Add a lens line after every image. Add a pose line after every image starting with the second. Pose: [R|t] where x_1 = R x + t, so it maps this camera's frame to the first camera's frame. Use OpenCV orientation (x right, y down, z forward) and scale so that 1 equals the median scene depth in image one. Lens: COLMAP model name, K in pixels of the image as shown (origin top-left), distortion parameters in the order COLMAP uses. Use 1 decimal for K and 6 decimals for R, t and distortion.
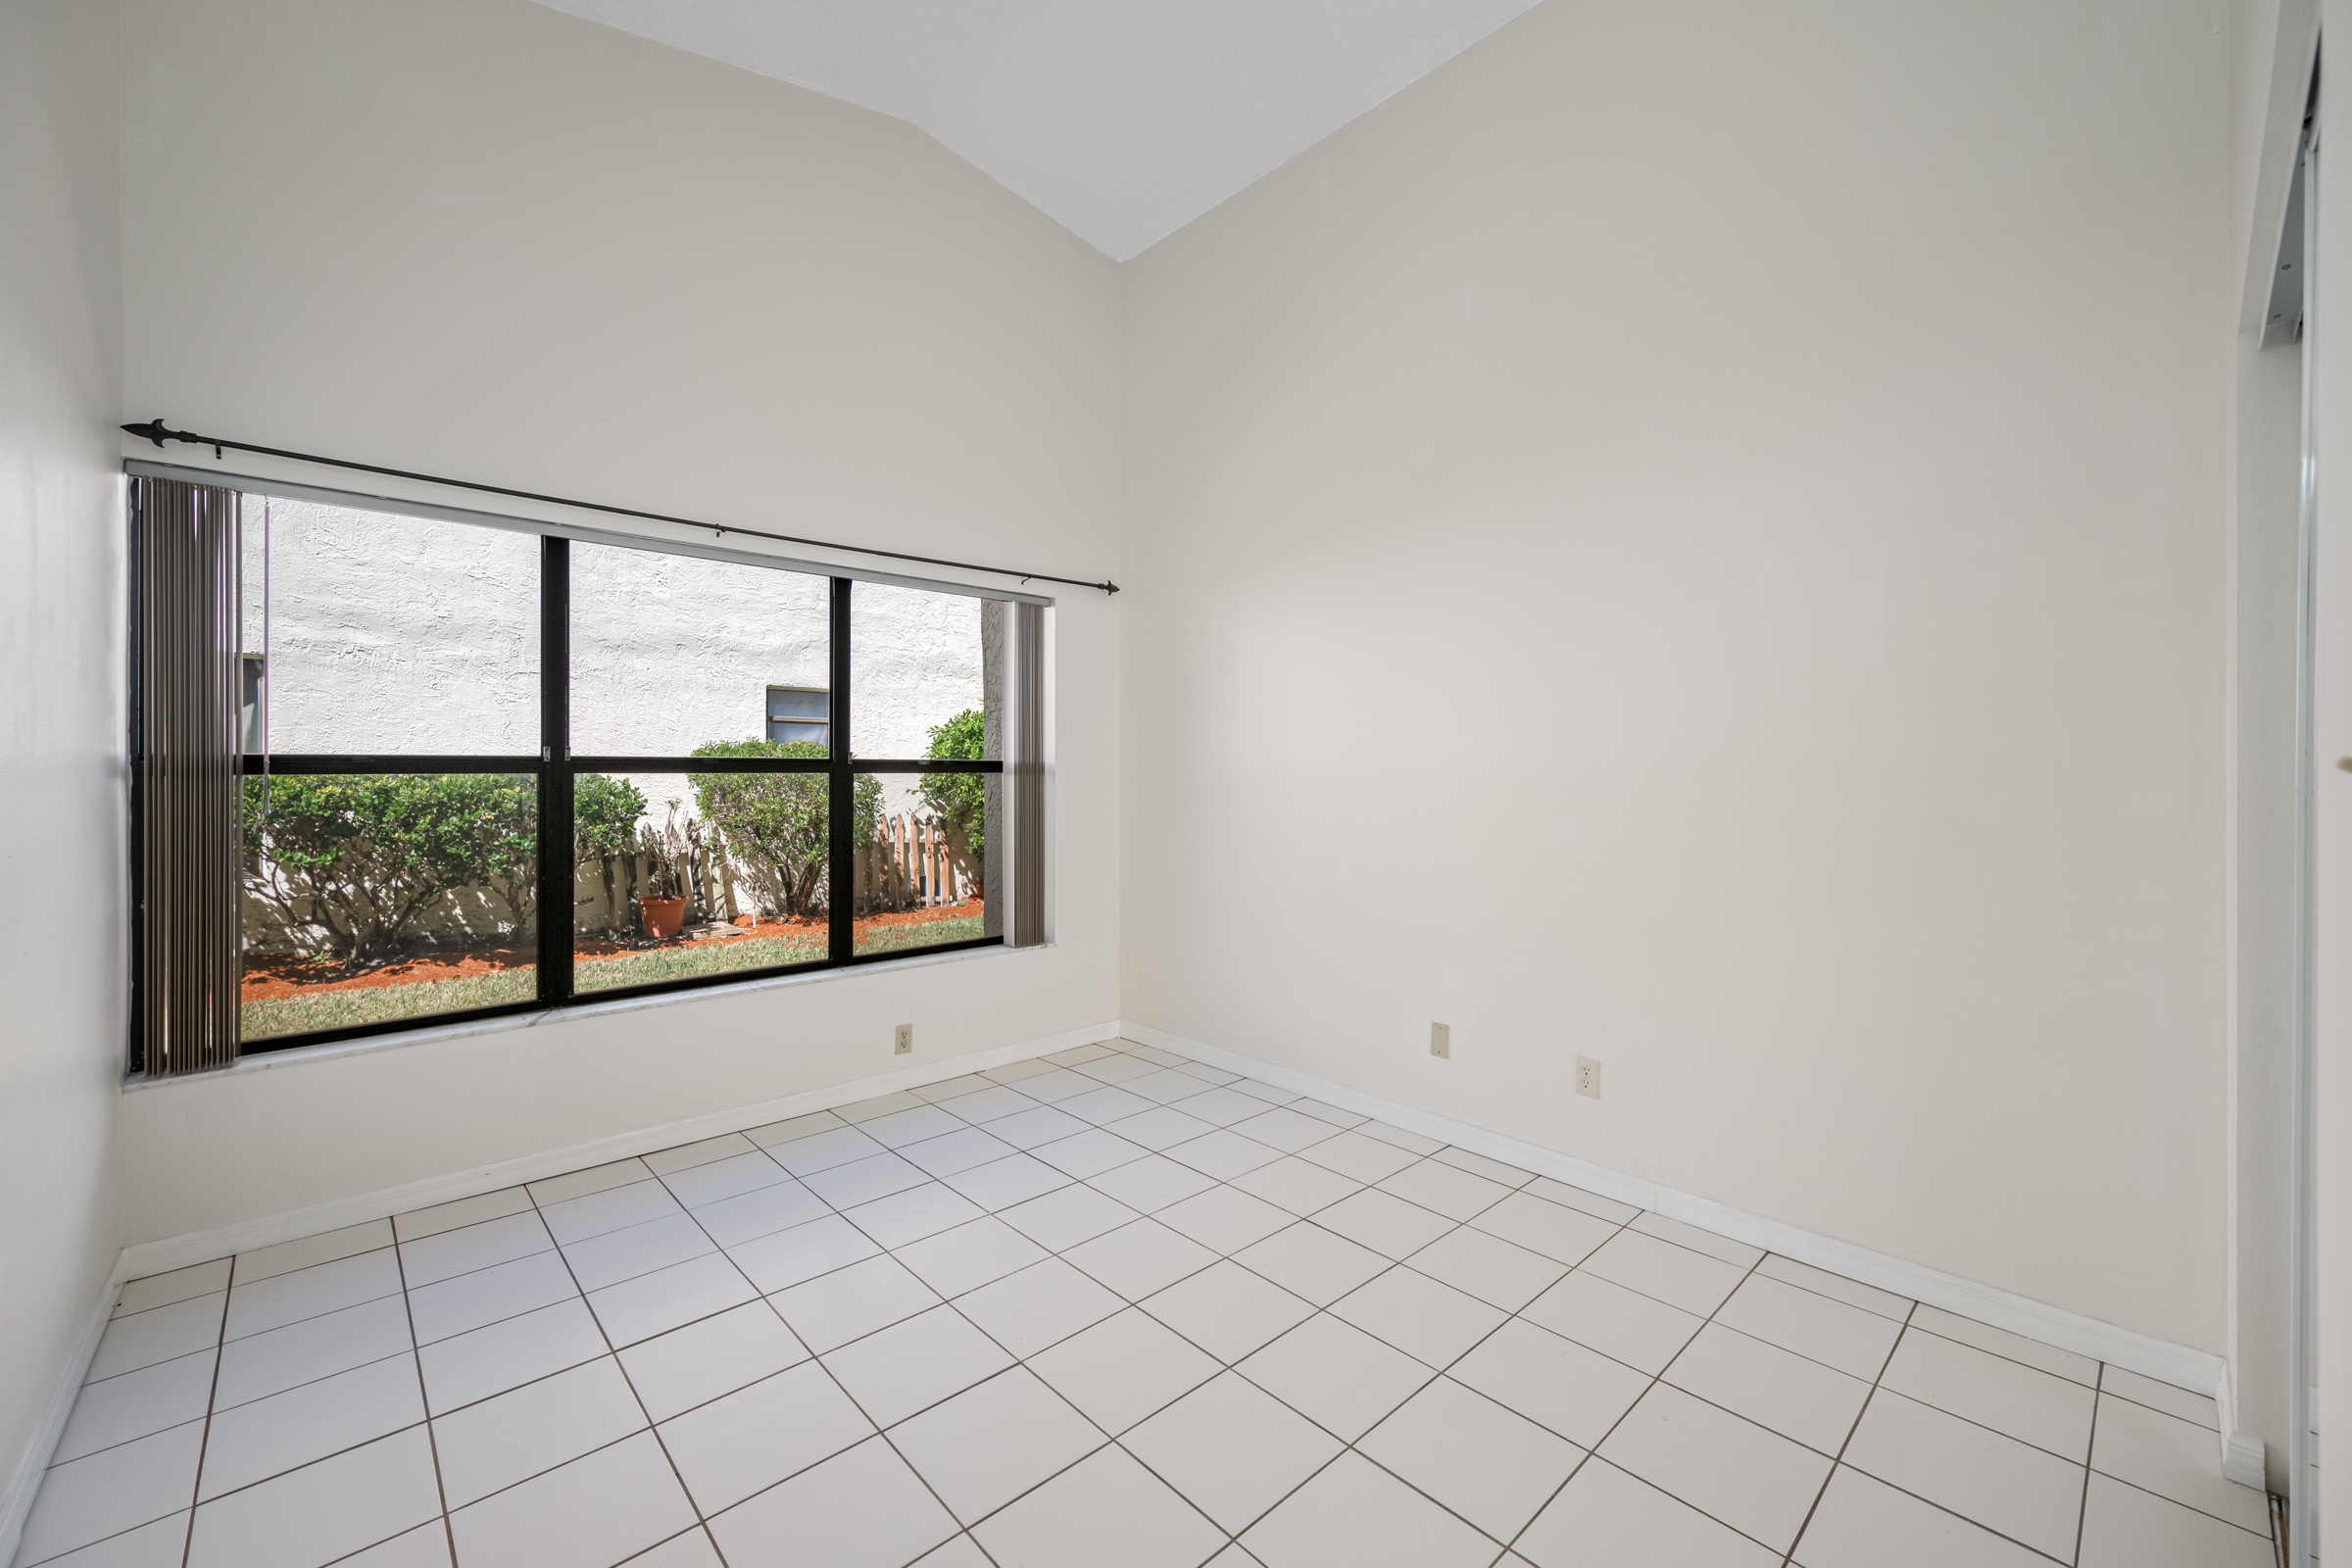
lens RADIAL K [[936.8, 0, 1176.0], [0, 936.8, 784.0], [0, 0, 1]] dist [0.009368, -0.000137]
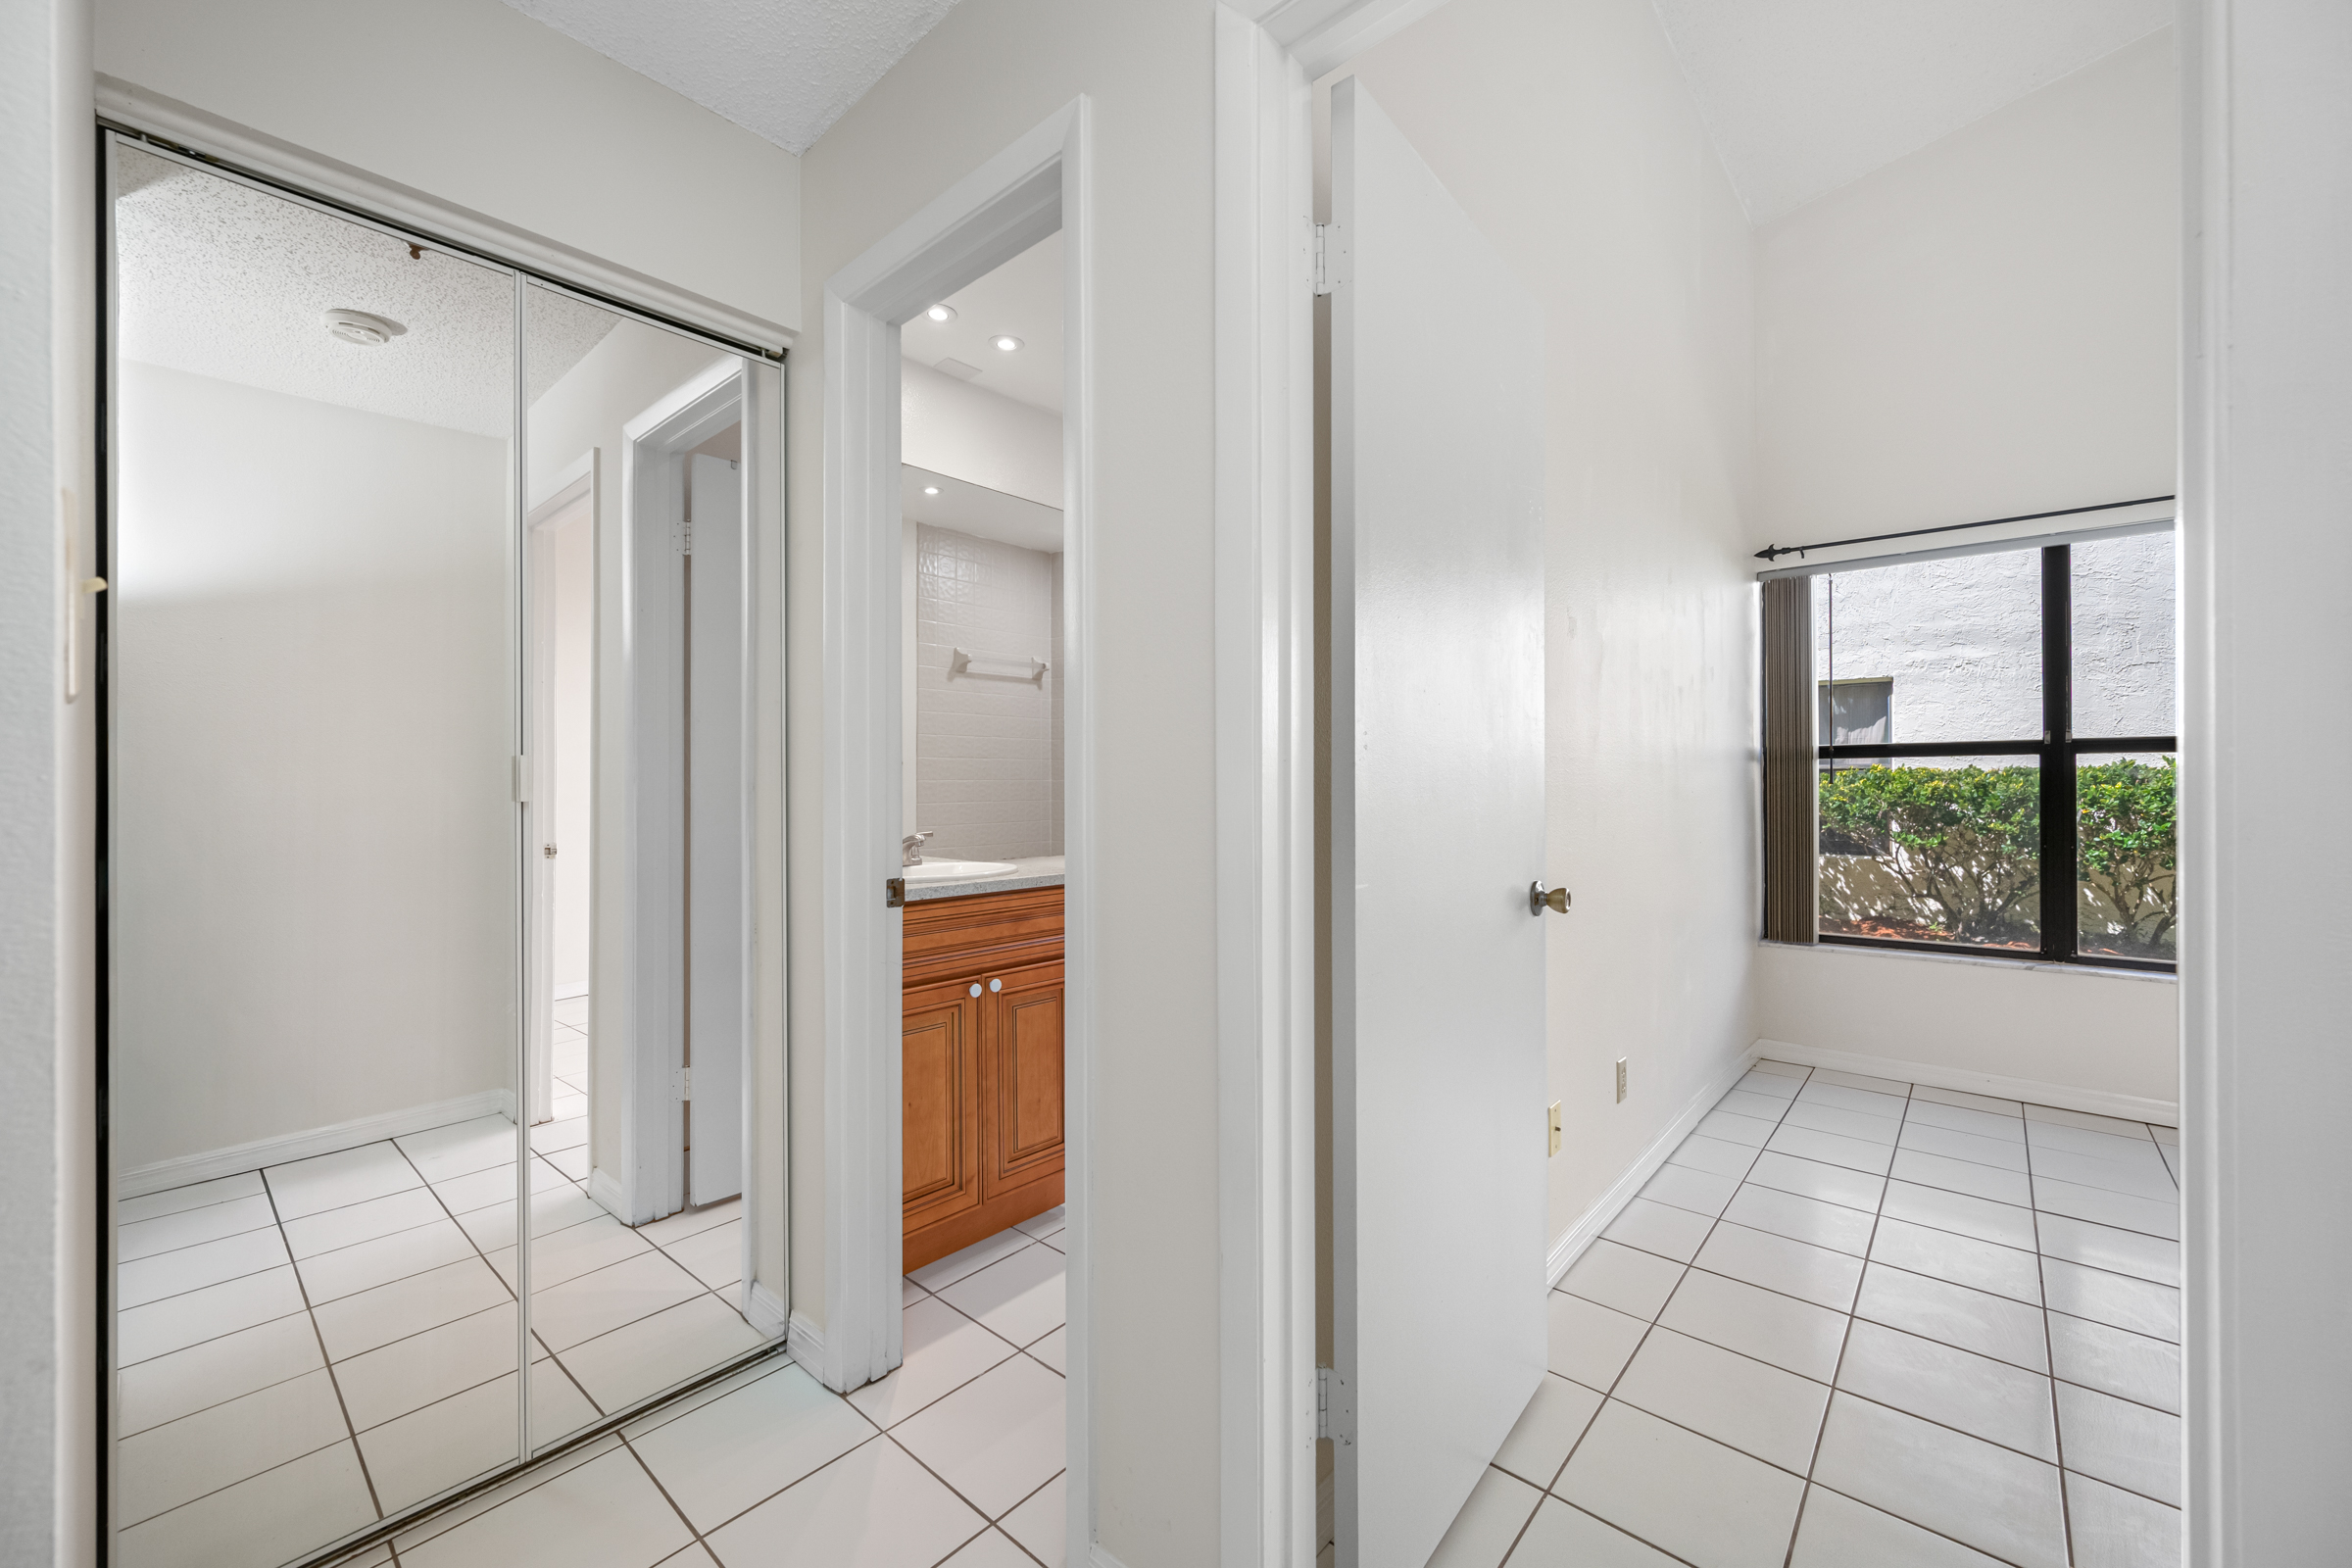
lens RADIAL K [[929.8, 0, 1154.6], [0, 929.8, 750.8], [0, 0, 1]] dist [-0.001418, -0.000089]
pose [[0.095682, -0.036142, -0.994756, 0.165286], [-0.012048, 0.999225, -0.037464, 0.018872], [0.995339, 0.015569, 0.095172, -0.085991]]
